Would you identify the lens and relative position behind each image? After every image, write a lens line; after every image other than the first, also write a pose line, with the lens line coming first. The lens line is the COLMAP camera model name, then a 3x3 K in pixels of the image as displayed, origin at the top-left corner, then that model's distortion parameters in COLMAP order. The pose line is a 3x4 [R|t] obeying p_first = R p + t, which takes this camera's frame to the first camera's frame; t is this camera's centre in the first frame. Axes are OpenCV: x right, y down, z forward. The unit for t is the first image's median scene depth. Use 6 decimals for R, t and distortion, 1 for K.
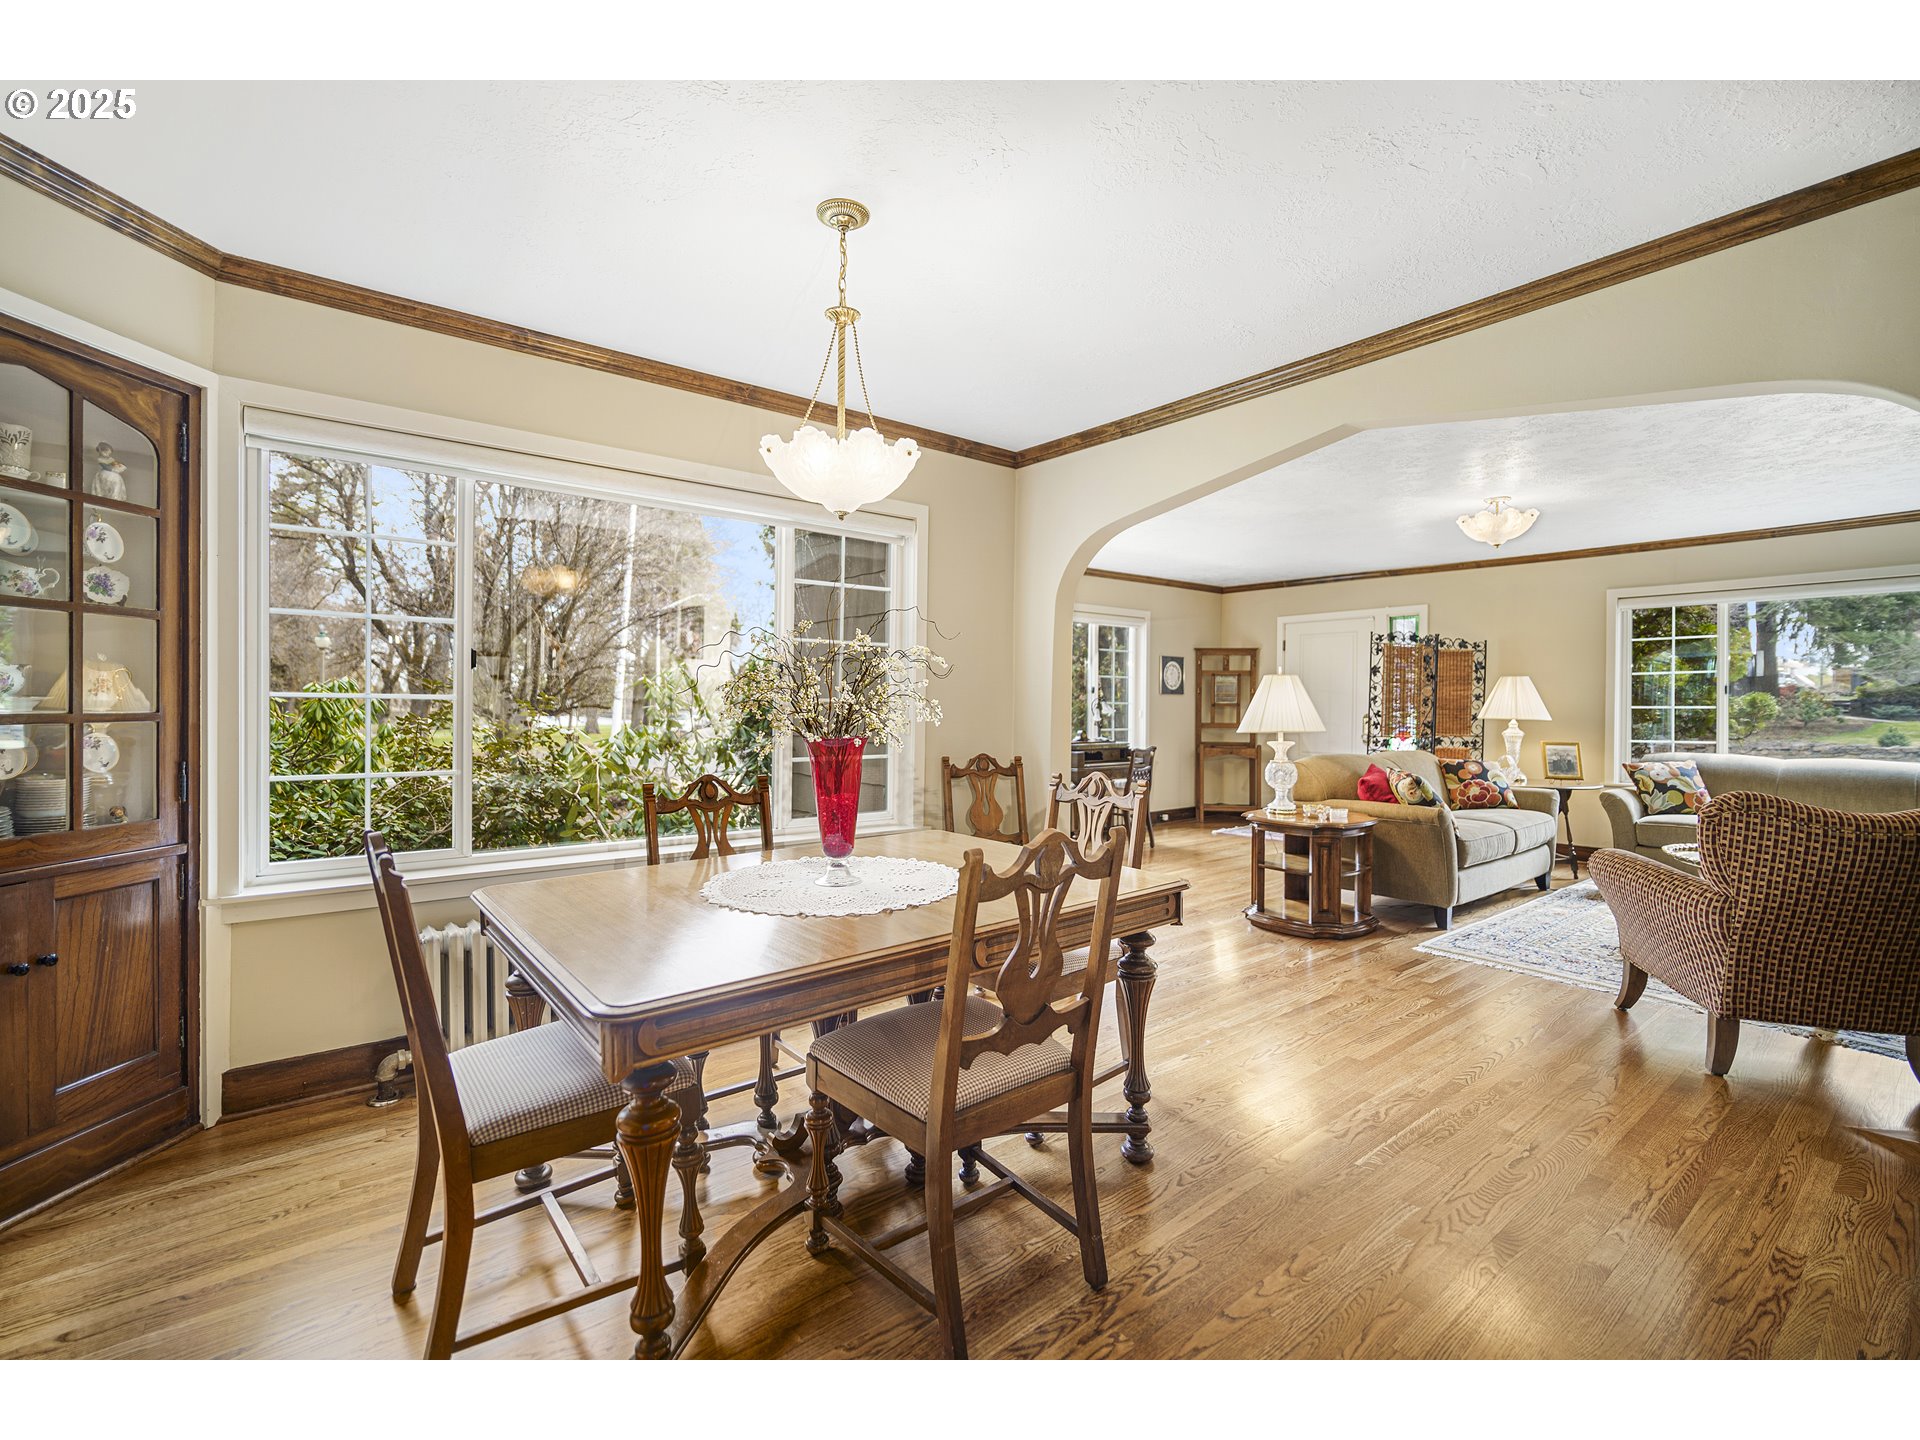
lens RADIAL K [[856.3, 0, 971.9], [0, 856.3, 712.1], [0, 0, 1]] dist [0.002416, 0.000495]
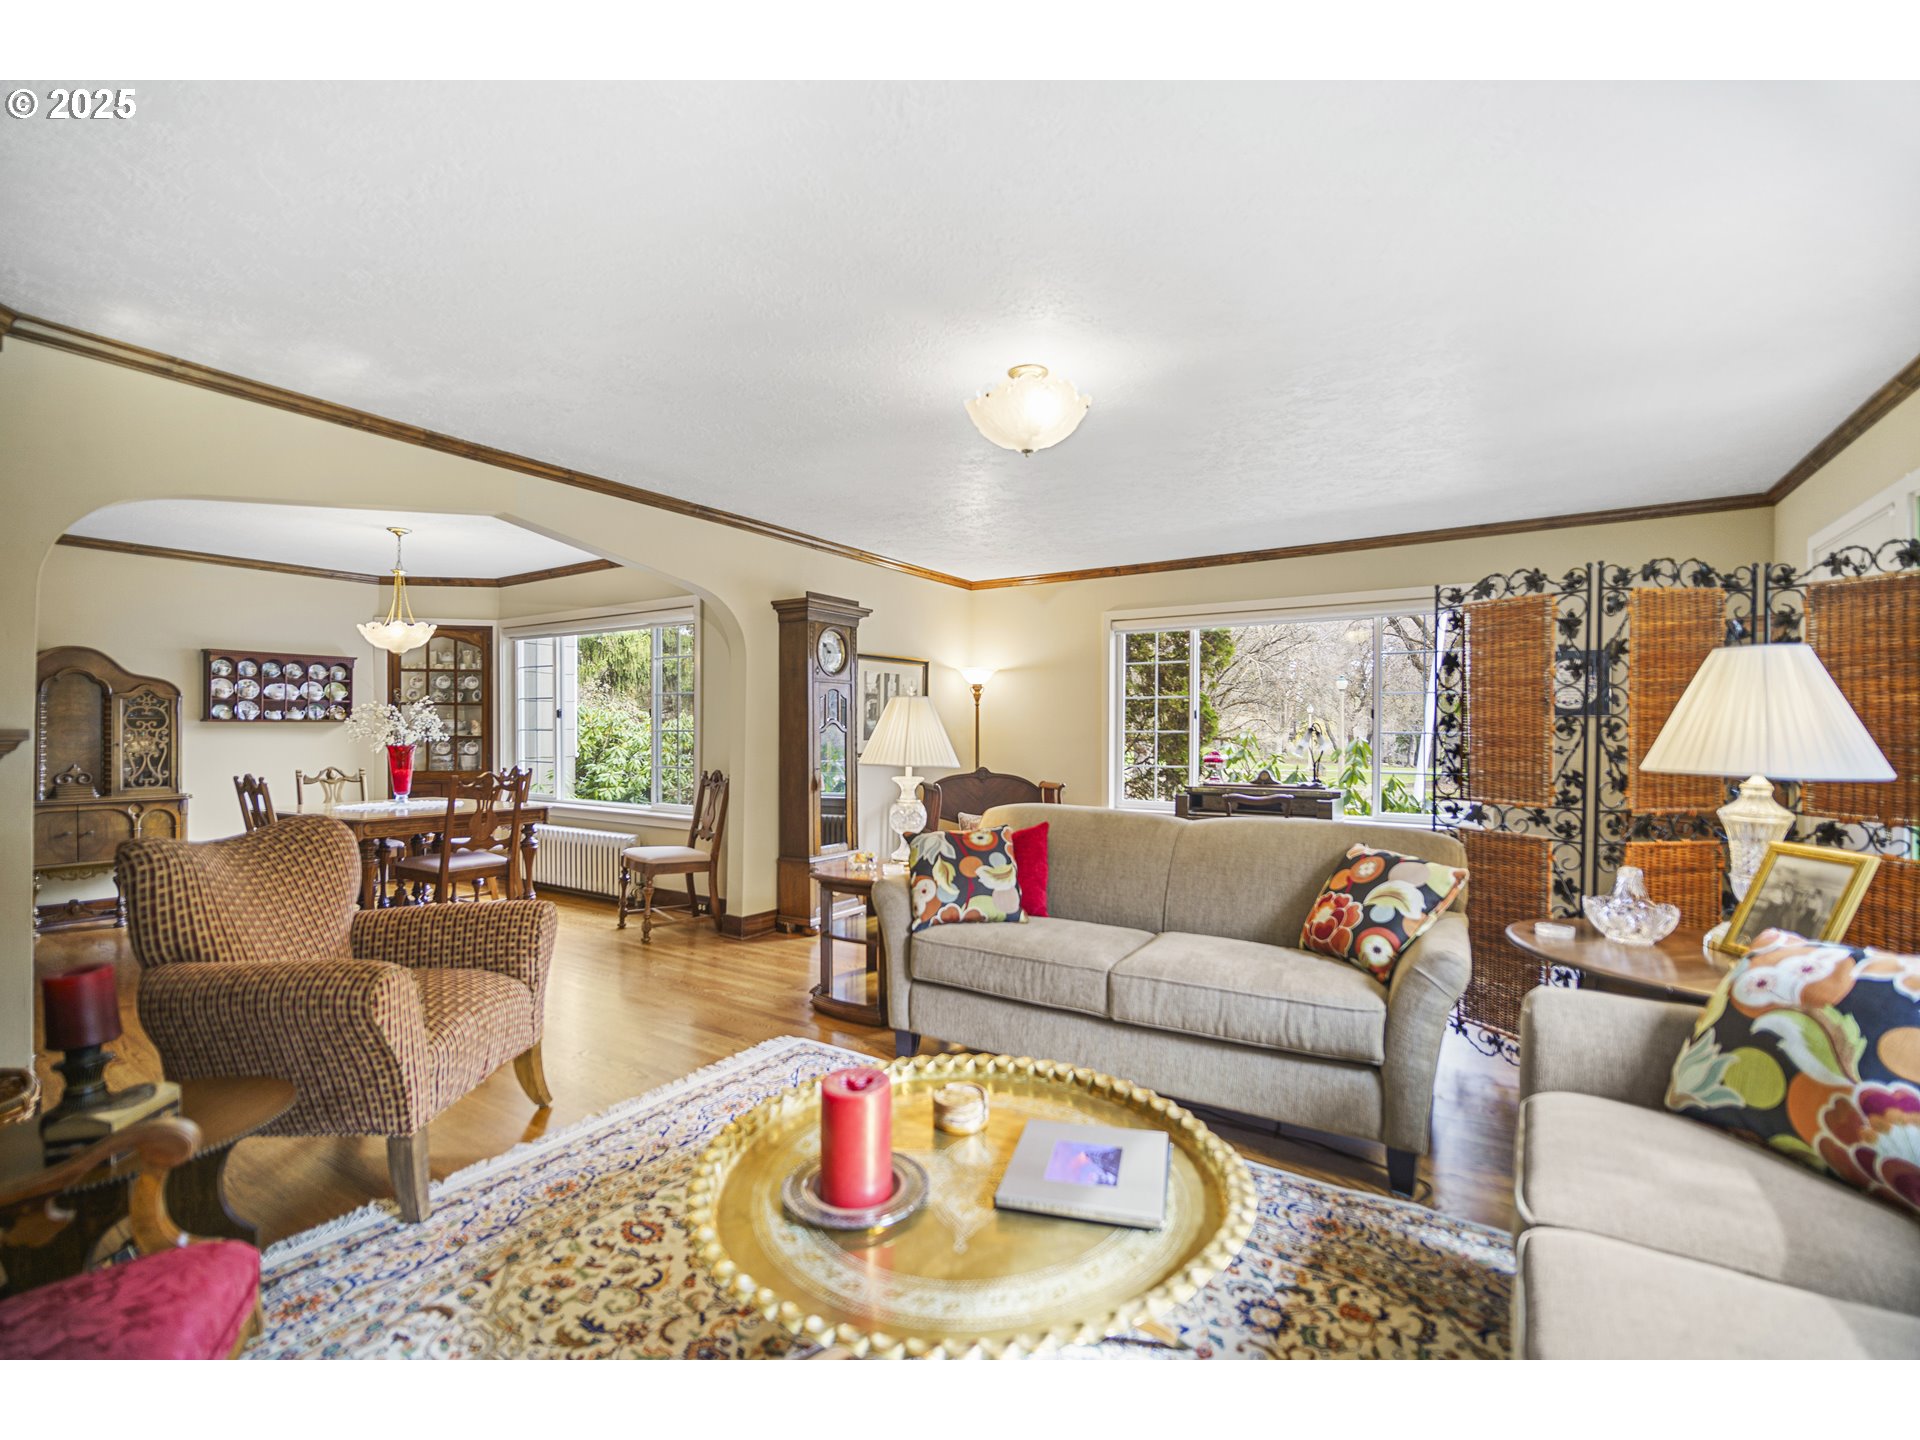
lens RADIAL K [[856.3, 0, 941.5], [0, 856.3, 729.8], [0, 0, 1]] dist [0.002416, 0.000495]
pose [[0.292149, -0.006260, -0.956352, 0.959362], [-0.010728, 0.999894, -0.009822, -0.002872], [0.956312, 0.013129, 0.292051, 0.651748]]
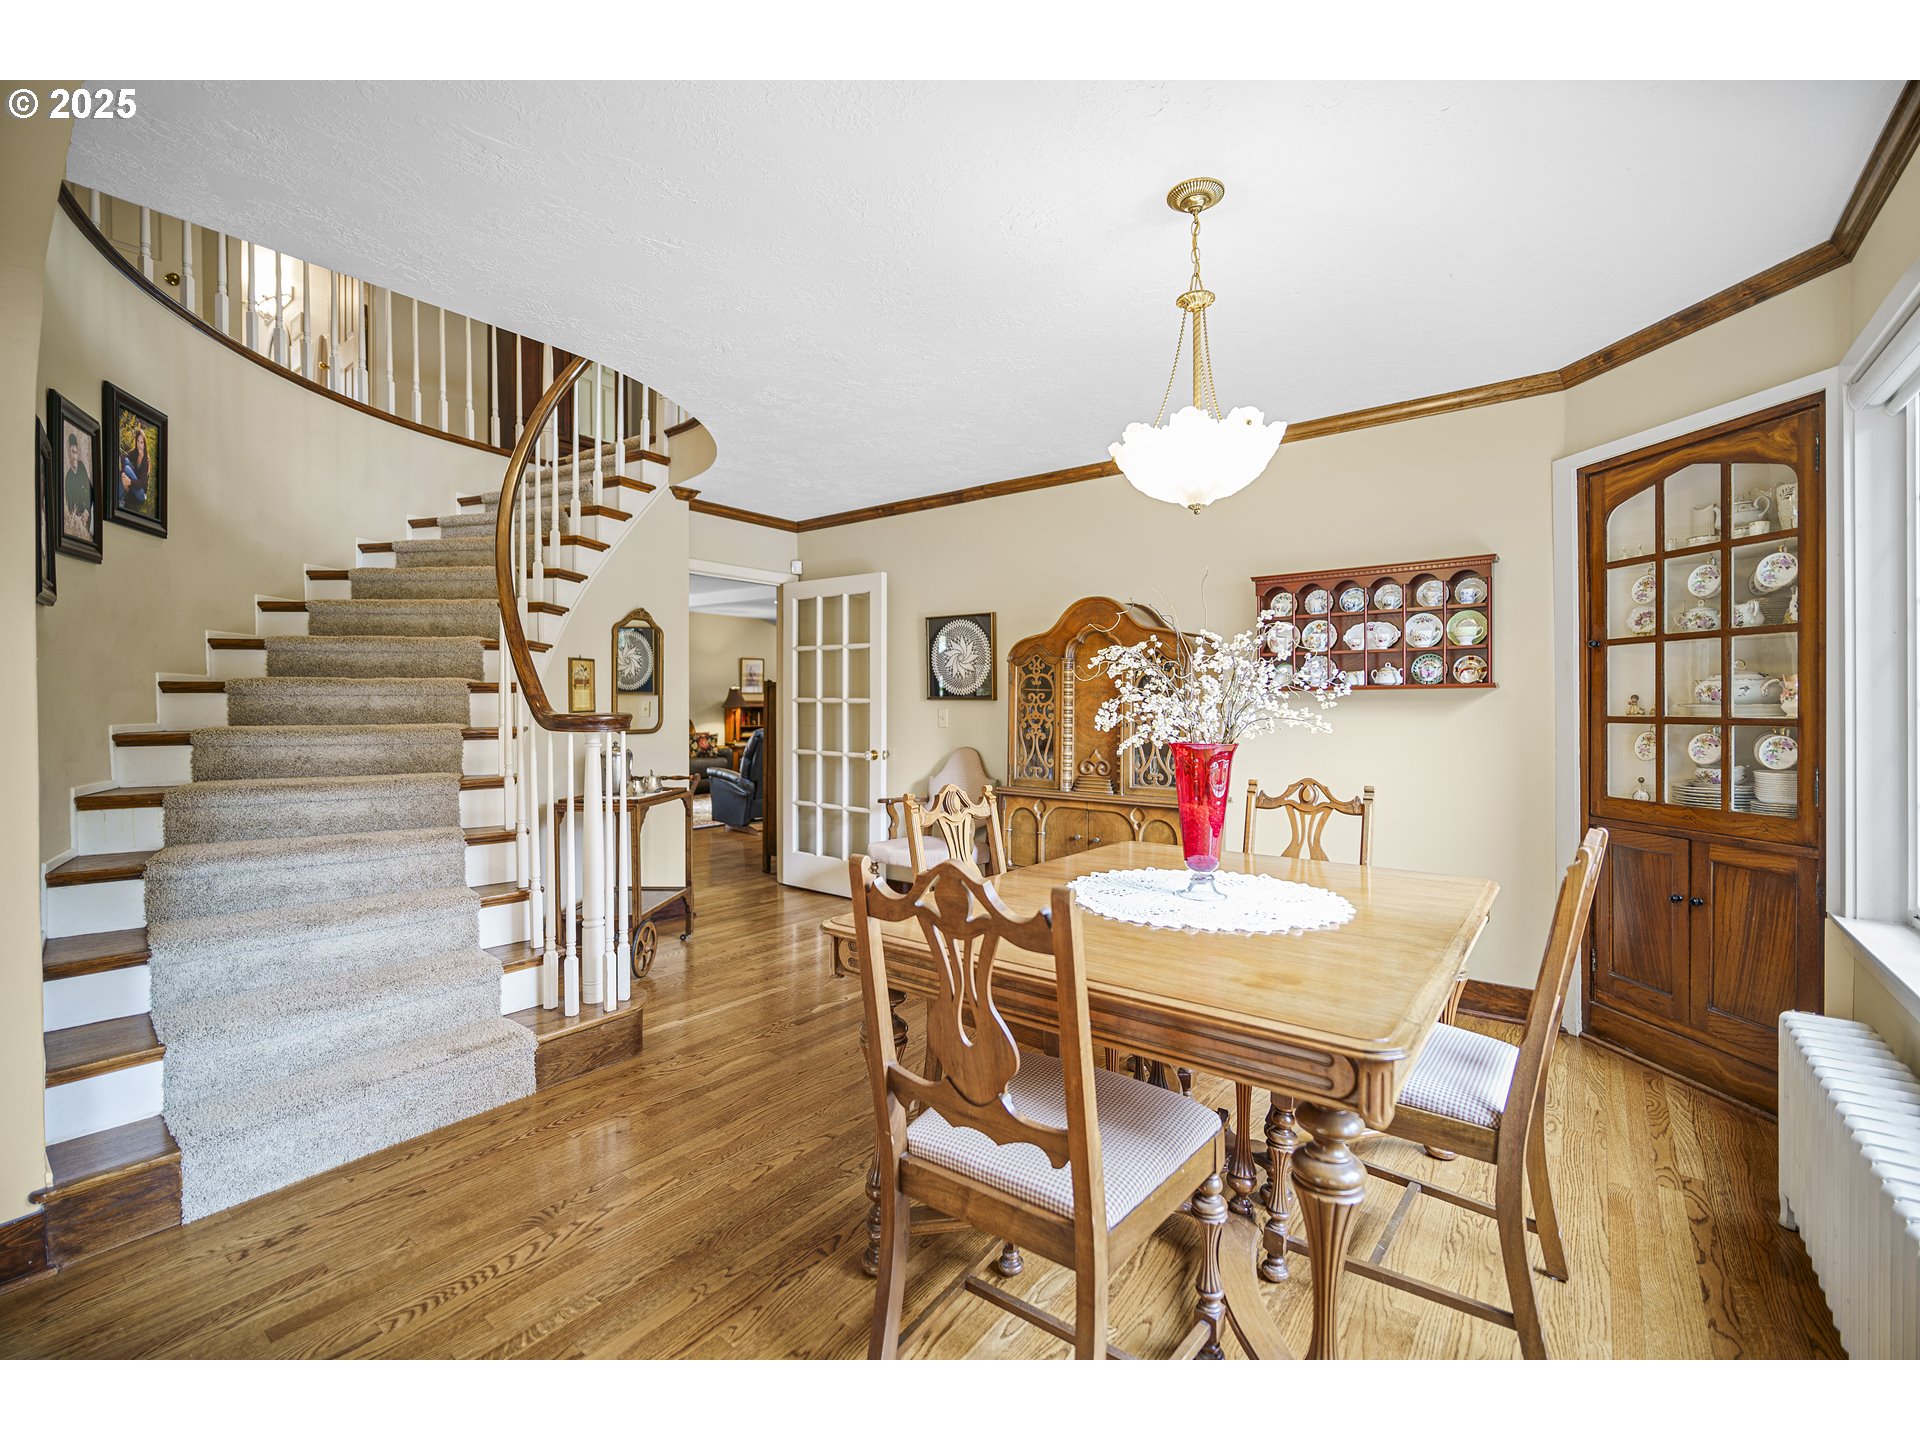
lens RADIAL K [[856.3, 0, 948.3], [0, 856.3, 709.6], [0, 0, 1]] dist [0.002416, 0.000495]
pose [[-0.975213, 0.002906, -0.221250, 0.121590], [-0.001355, 0.999817, 0.019105, -0.011398], [0.221265, 0.018932, -0.975030, 0.702960]]
